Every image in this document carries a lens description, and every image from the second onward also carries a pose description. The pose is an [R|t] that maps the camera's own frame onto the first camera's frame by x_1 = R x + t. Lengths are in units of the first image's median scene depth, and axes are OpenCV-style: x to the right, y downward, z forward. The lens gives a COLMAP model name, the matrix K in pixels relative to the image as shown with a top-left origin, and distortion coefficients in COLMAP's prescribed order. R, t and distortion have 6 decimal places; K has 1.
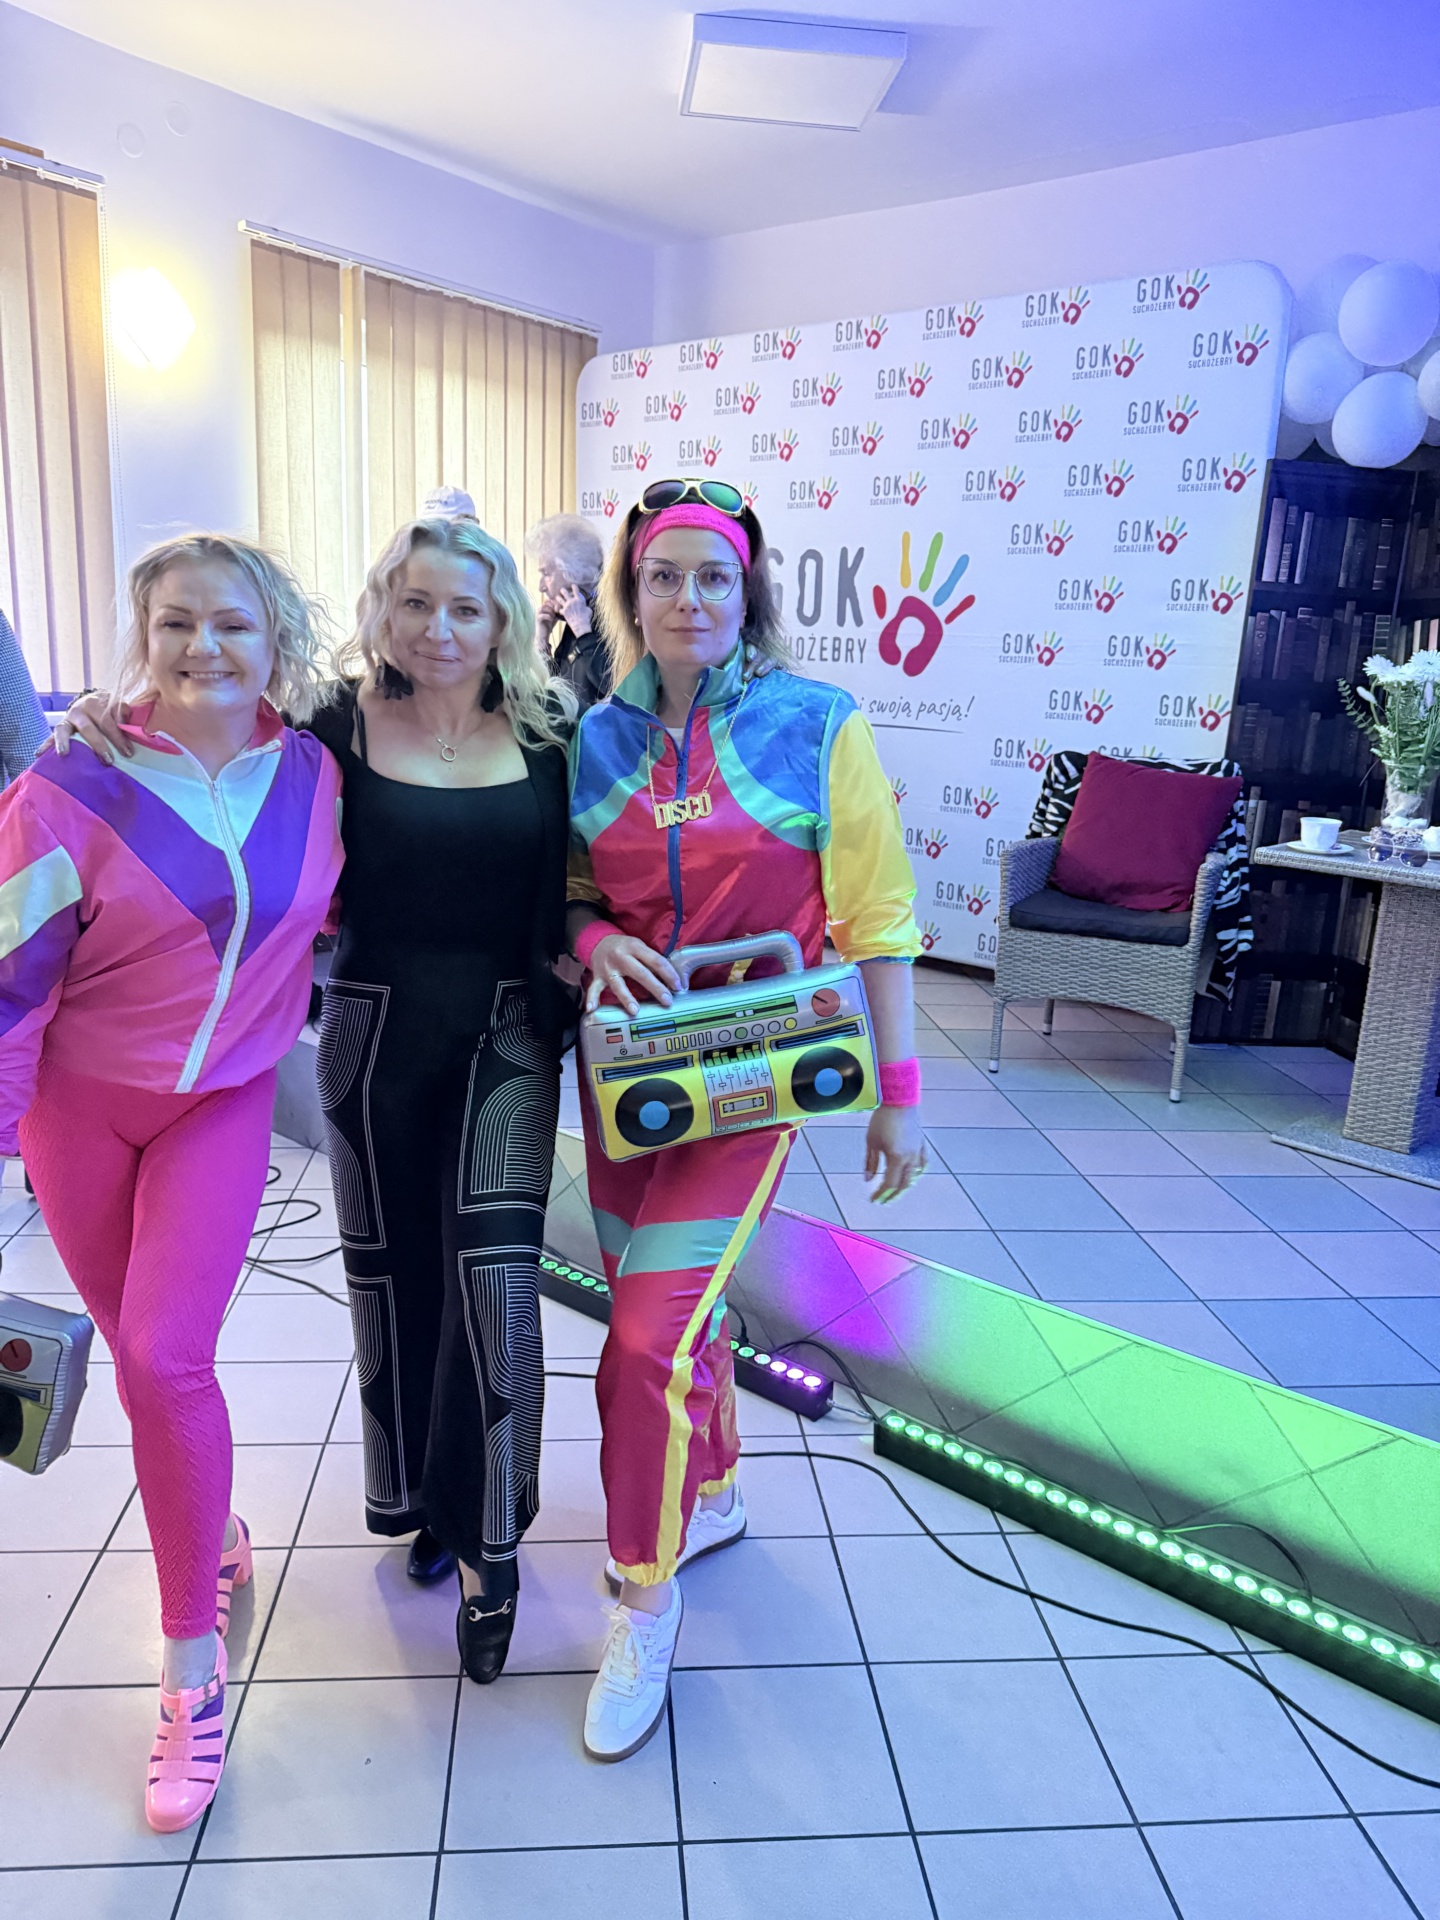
lens RADIAL K [[1344.5, 0, 721.5], [0, 1344.5, 980.4], [0, 0, 1]] dist [0.020370, -0.039336]
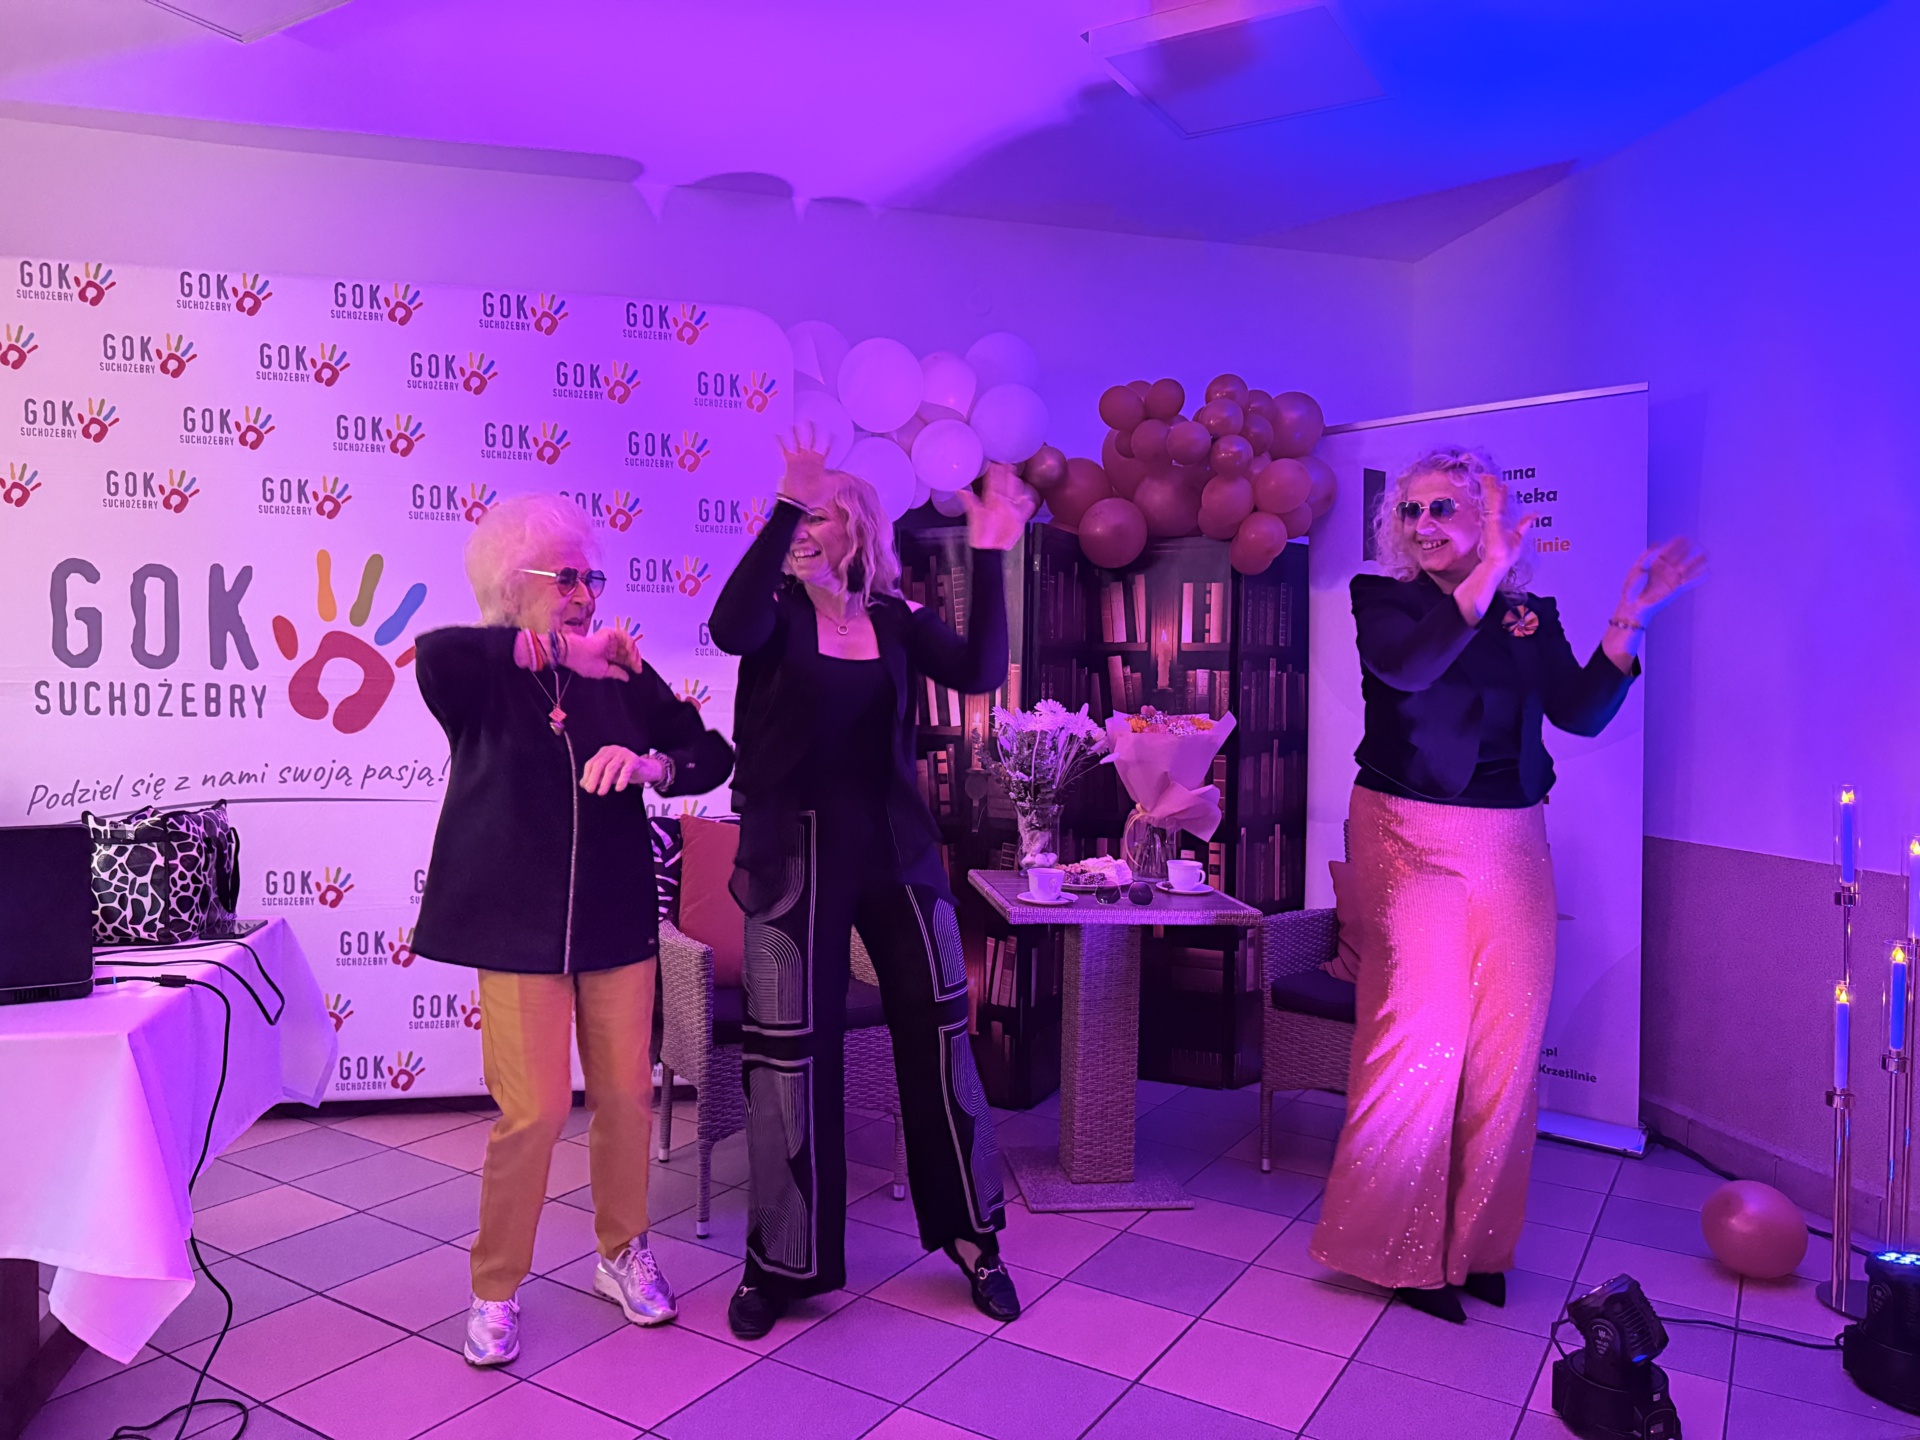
lens RADIAL K [[1344.5, 0, 963.6], [0, 1344.5, 733.8], [0, 0, 1]] dist [0.020370, -0.039336]
pose [[0.615143, -0.061408, 0.786021, -0.285172], [0.190932, 0.978889, -0.072948, -0.123127], [-0.764947, 0.194949, 0.613881, 0.318441]]
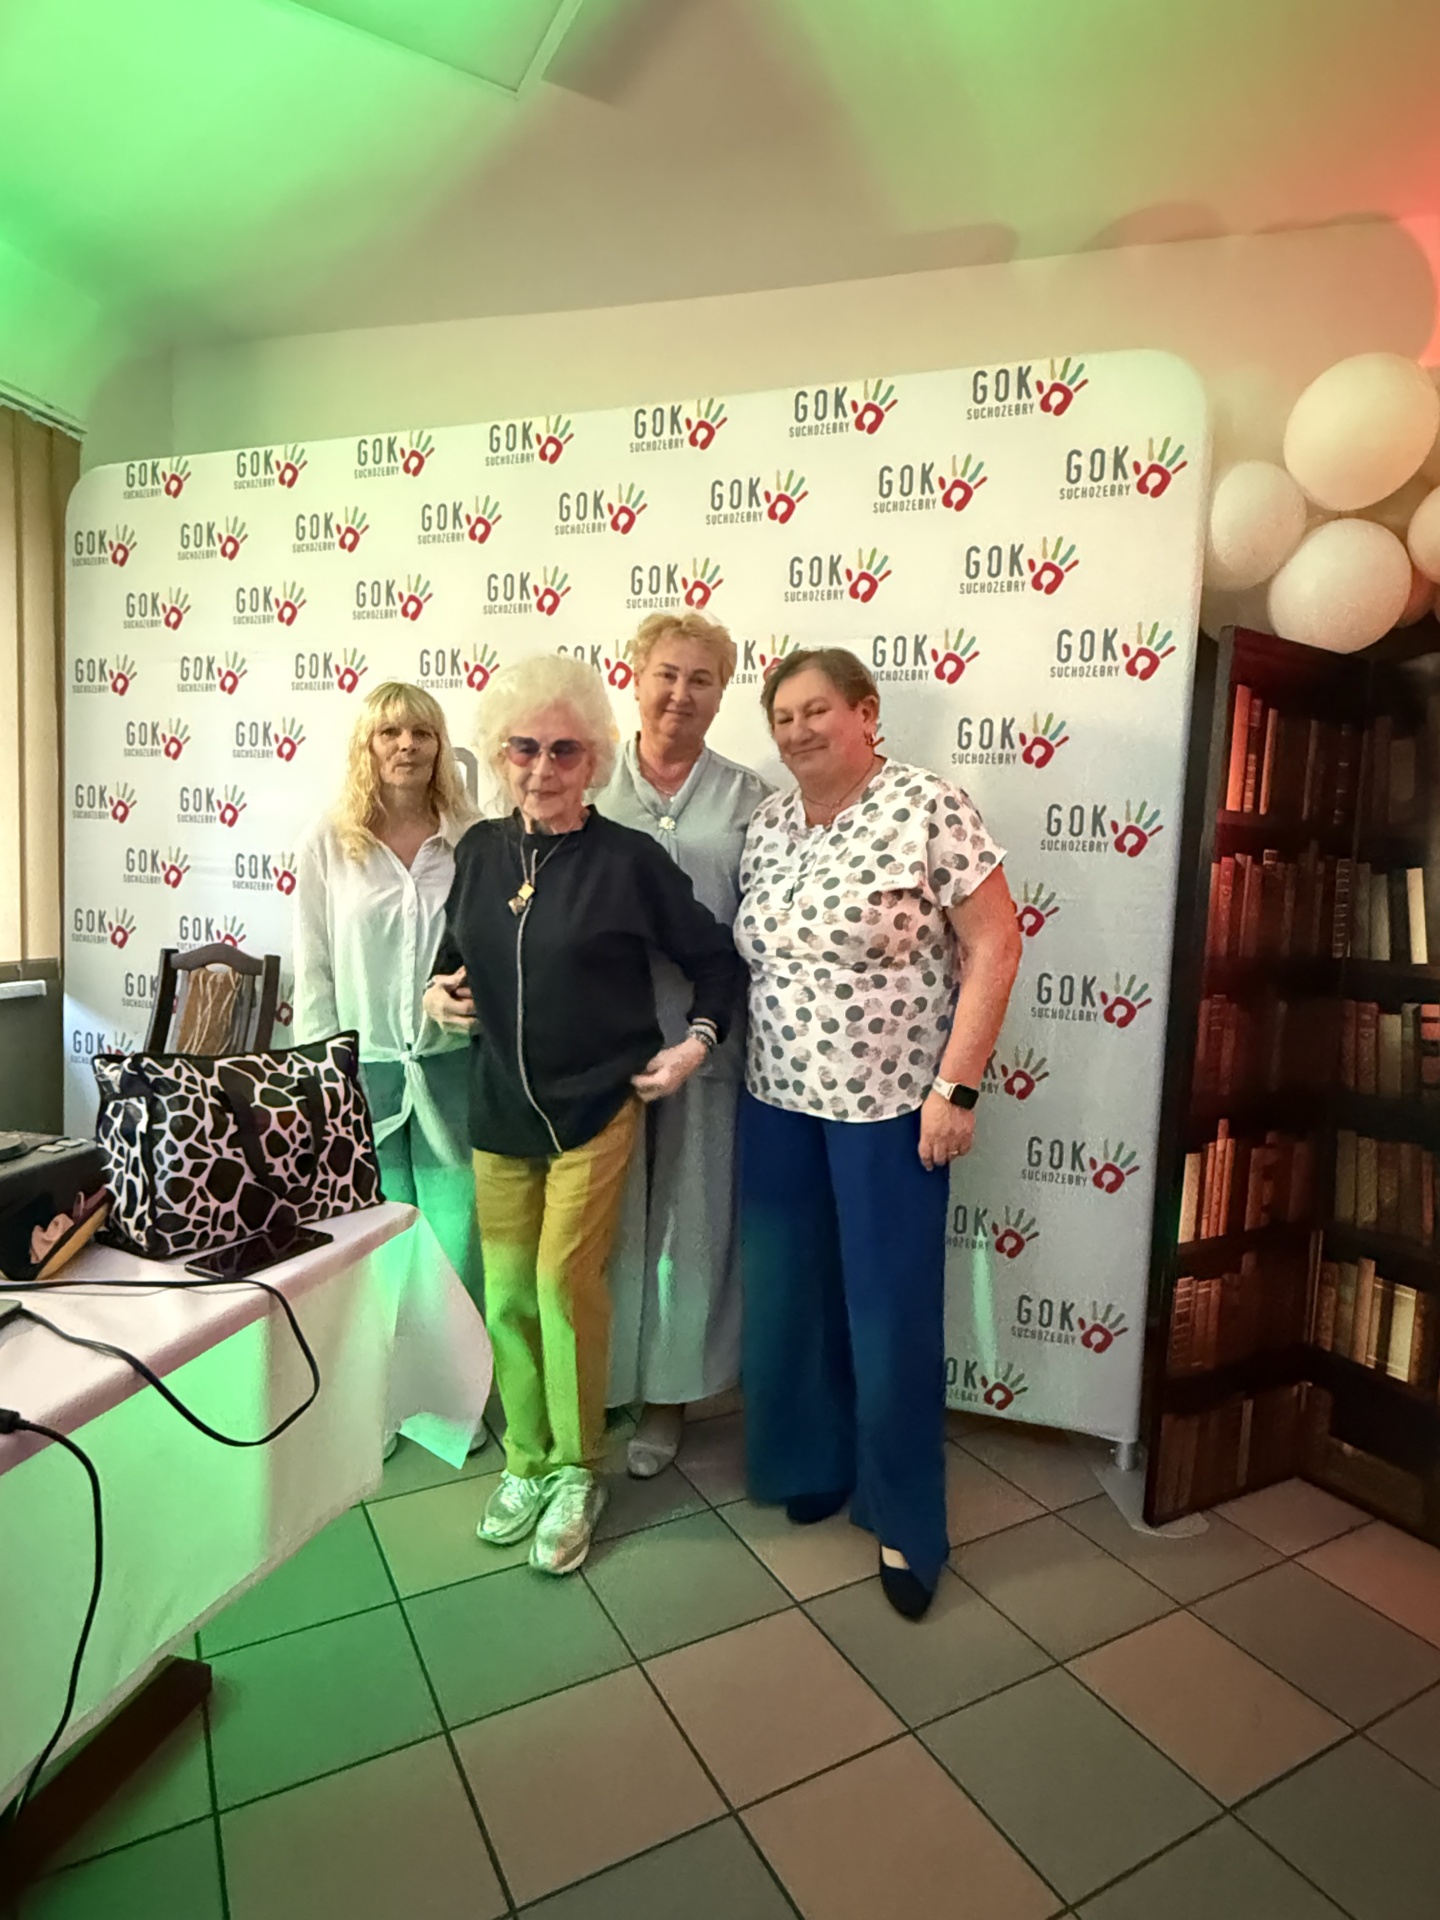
lens RADIAL K [[1072.3, 0, 702.4], [0, 1072.3, 962.5], [0, 0, 1]] dist [0.001398, -0.001127]
pose [[0.929035, -0.027956, 0.368933, -0.023935], [0.081875, 0.987954, -0.131313, -0.167067], [-0.360818, 0.152201, 0.920133, 0.595835]]
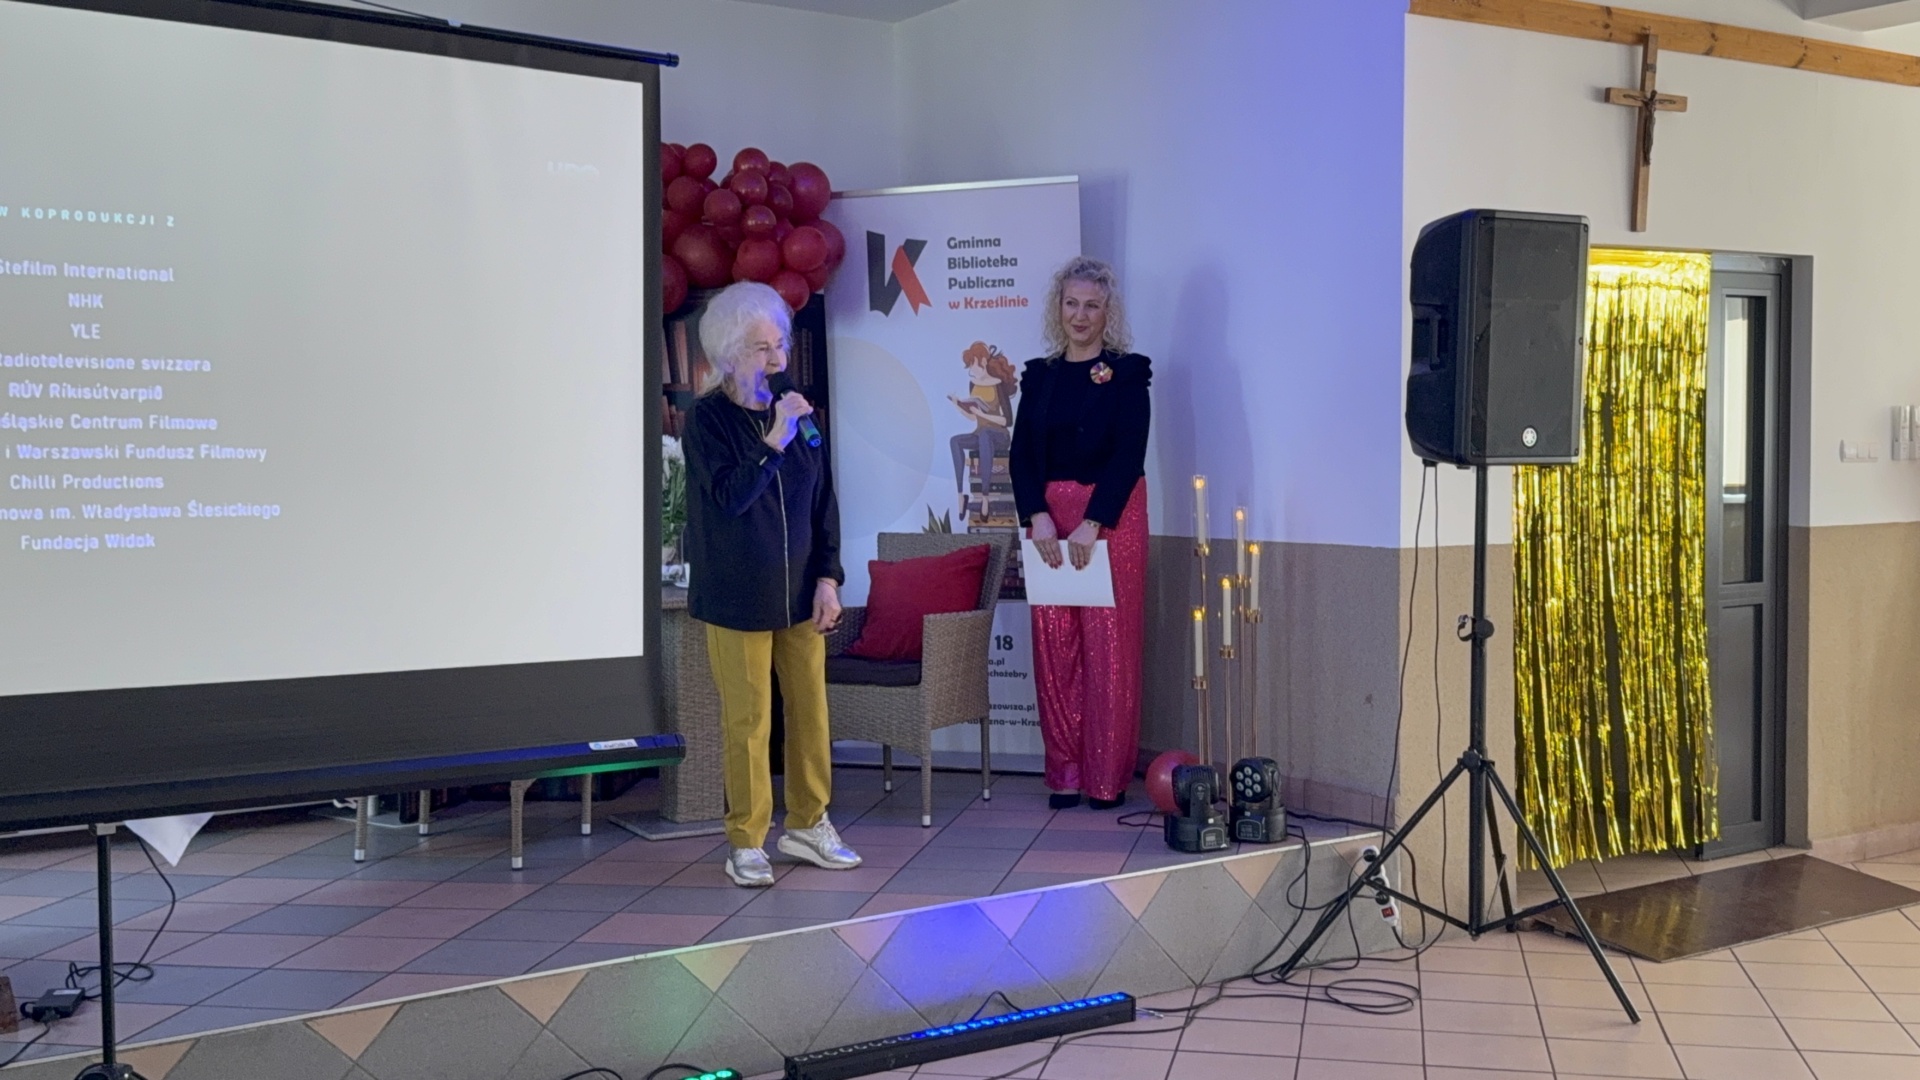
lens RADIAL K [[2018.9, 0, 983.0], [0, 2018.9, 612.7], [0, 0, 1]] dist [-0.002209, 0.000000]
pose [[0.292564, -0.130722, 0.947269, -0.977394], [0.242570, 0.968356, 0.058714, -0.091565], [-0.924968, 0.212601, 0.315016, 0.094206]]
